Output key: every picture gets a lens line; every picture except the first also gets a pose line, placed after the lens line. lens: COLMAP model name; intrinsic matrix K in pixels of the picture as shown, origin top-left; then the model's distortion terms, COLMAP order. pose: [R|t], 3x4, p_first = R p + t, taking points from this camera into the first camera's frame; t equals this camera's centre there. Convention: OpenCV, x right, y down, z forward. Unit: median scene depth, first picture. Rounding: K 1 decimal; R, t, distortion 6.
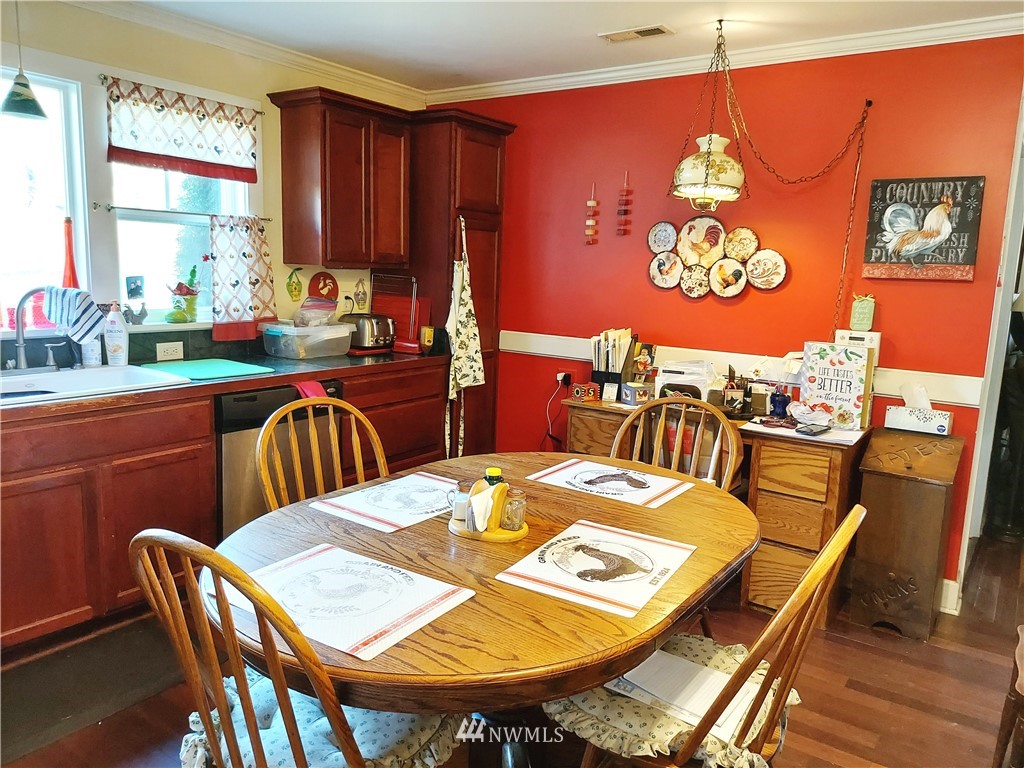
lens RADIAL K [[719.6, 0, 512.0], [0, 719.6, 384.0], [0, 0, 1]] dist [0.069399, -0.100199]
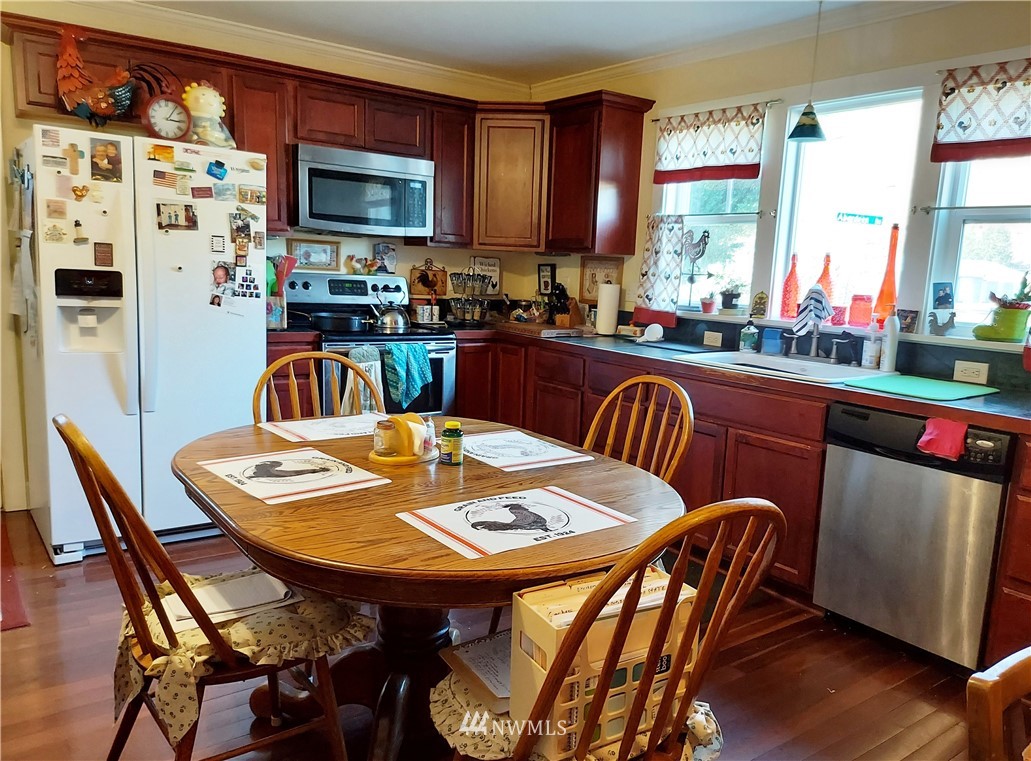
lens RADIAL K [[718.1, 0, 515.5], [0, 718.1, 380.5], [0, 0, 1]] dist [0.037425, -0.002203]
pose [[-0.258481, 0.114476, -0.959209, 0.724874], [-0.210842, 0.962329, 0.171664, -0.103489], [0.942727, 0.246613, -0.224608, 1.026263]]
